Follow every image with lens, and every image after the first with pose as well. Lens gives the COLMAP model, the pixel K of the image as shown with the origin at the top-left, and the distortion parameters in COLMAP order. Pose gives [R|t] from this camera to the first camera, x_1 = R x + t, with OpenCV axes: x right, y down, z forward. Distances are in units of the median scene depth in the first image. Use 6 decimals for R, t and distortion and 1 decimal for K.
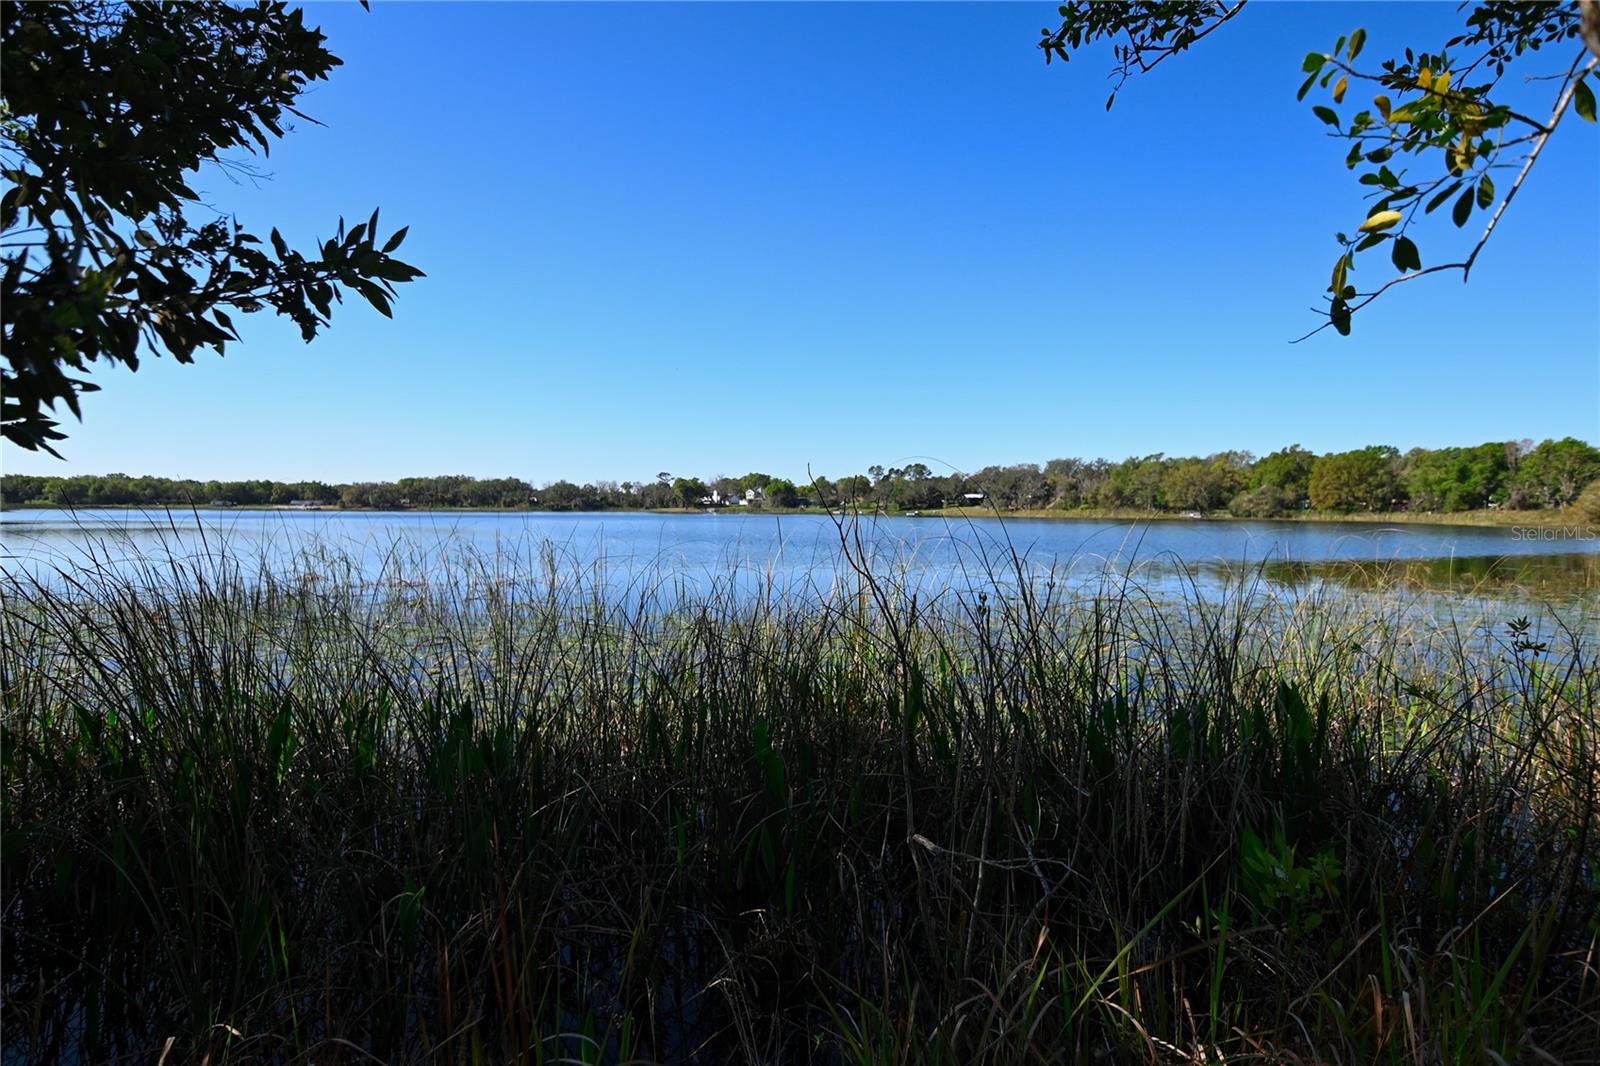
lens RADIAL K [[890.1, 0, 798.3], [0, 890.1, 524.2], [0, 0, 1]] dist [-0.021255, 0.004536]
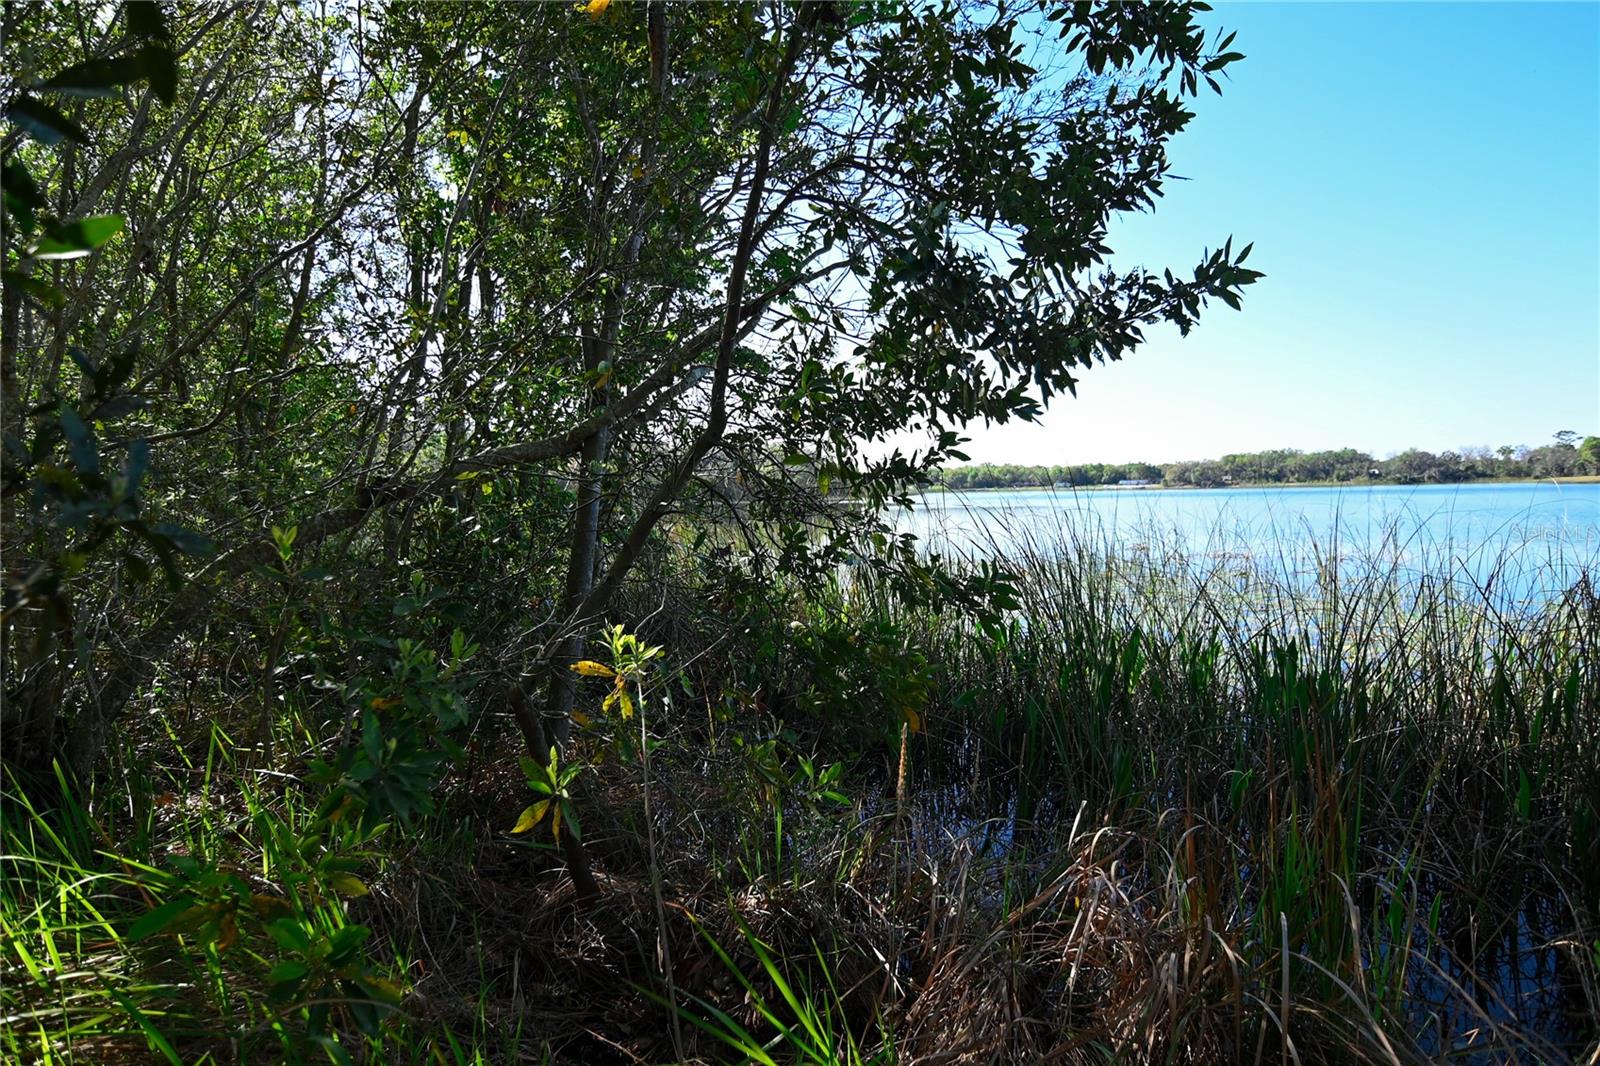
lens RADIAL K [[890.1, 0, 799.9], [0, 890.1, 546.0], [0, 0, 1]] dist [-0.021255, 0.004536]
pose [[0.647989, 0.027325, -0.761159, 0.123917], [0.010504, 0.998941, 0.044804, 0.052328], [0.761577, -0.037027, 0.647015, -0.339265]]
